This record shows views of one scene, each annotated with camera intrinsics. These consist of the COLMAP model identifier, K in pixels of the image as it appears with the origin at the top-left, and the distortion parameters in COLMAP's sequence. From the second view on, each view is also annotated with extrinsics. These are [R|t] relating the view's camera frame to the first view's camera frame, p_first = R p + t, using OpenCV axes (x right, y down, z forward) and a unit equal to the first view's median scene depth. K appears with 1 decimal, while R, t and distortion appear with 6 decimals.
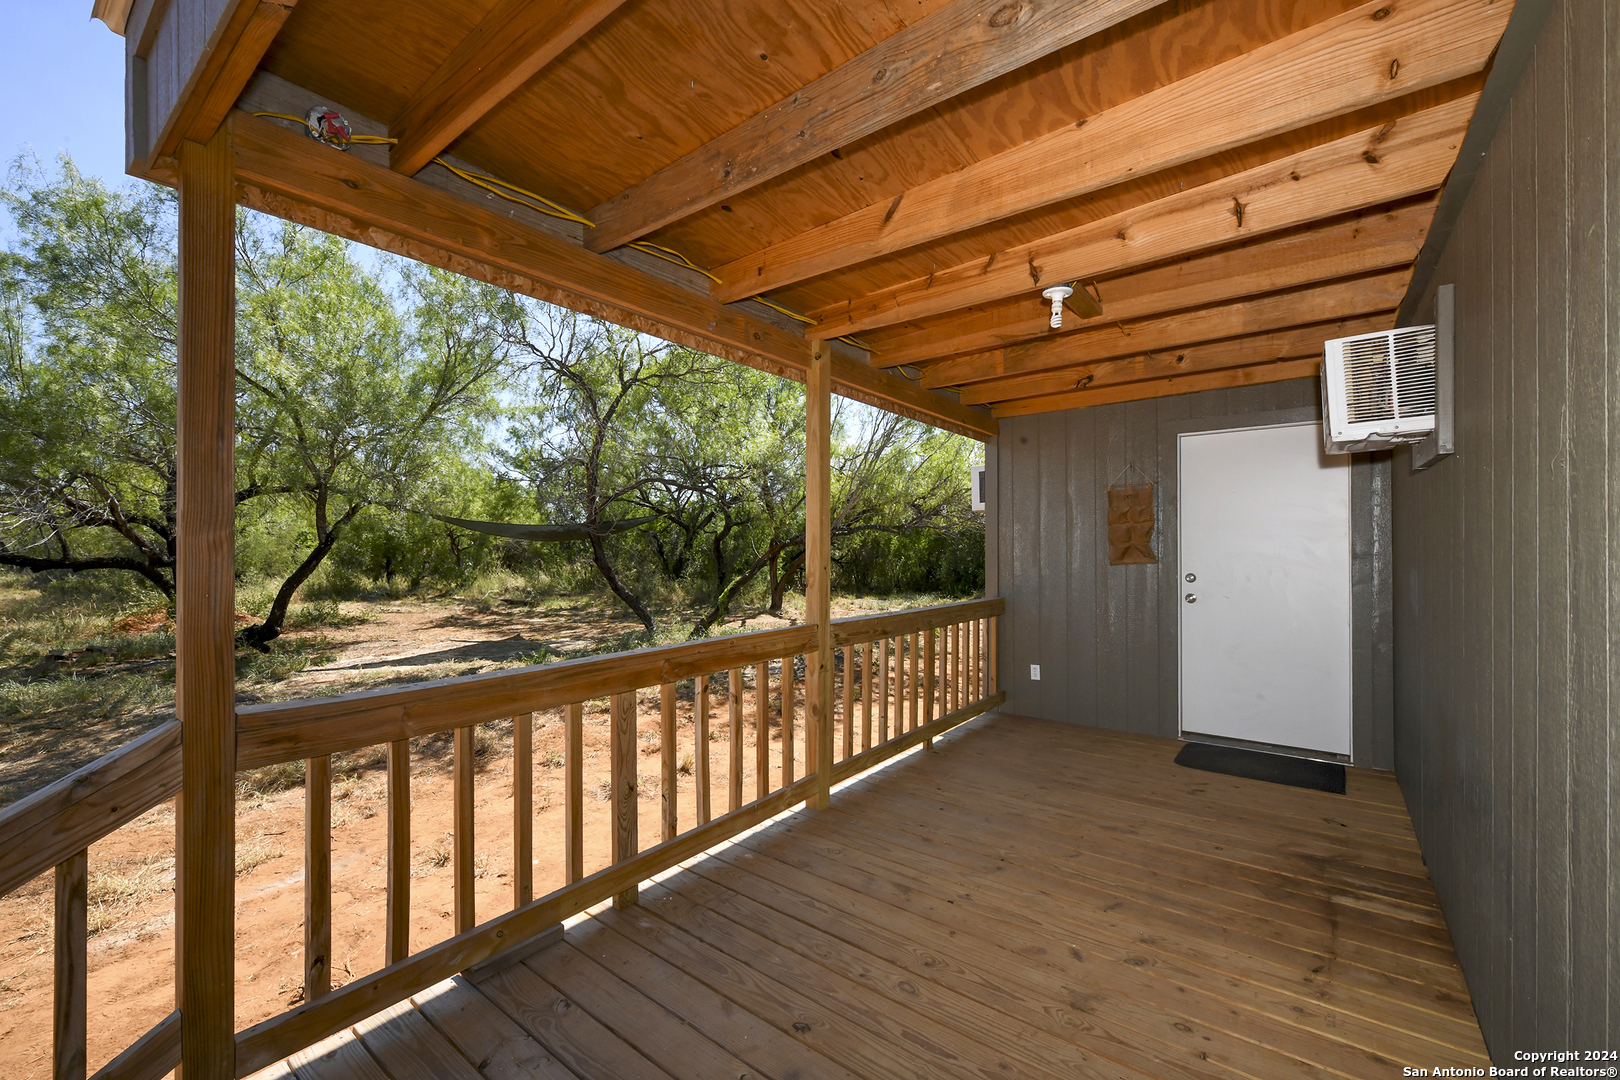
lens RADIAL K [[654.6, 0, 810.0], [0, 654.6, 540.0], [0, 0, 1]] dist [0.000797, 0.000115]
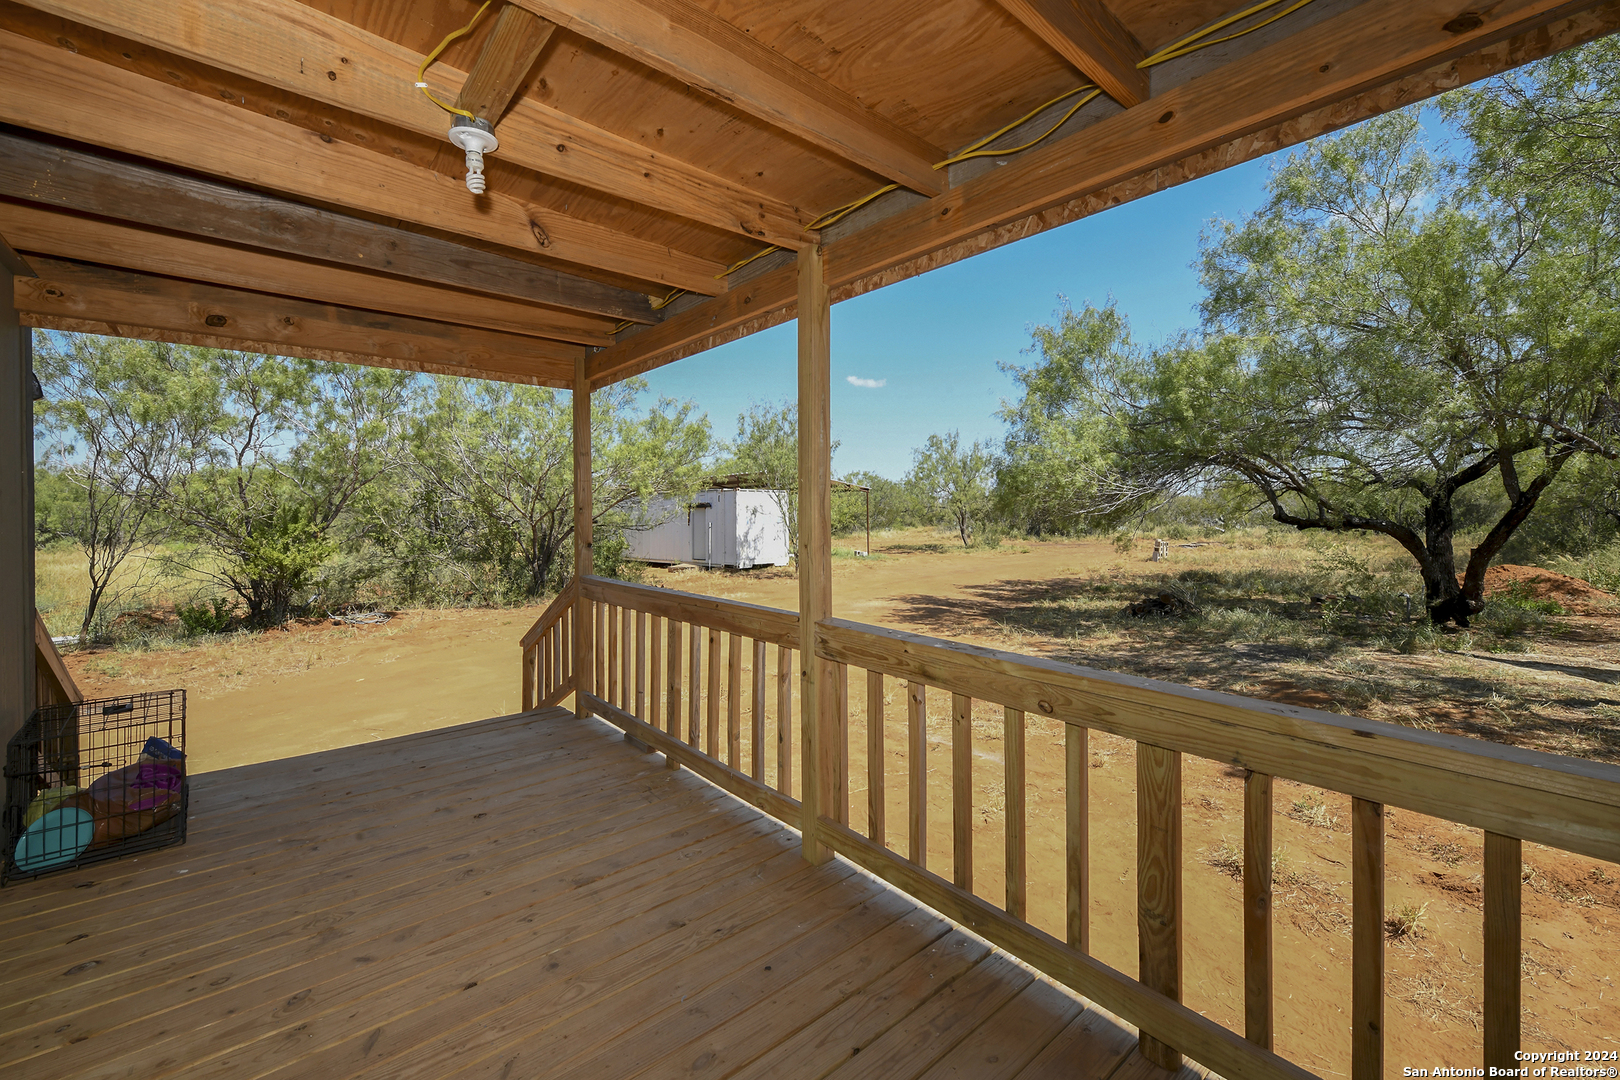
lens RADIAL K [[654.6, 0, 810.0], [0, 654.6, 540.0], [0, 0, 1]] dist [0.000797, 0.000115]
pose [[-0.214426, 0.034418, -0.976134, 0.907783], [0.019370, 0.999332, 0.030981, 0.023273], [0.976548, -0.012264, -0.214949, 1.431018]]
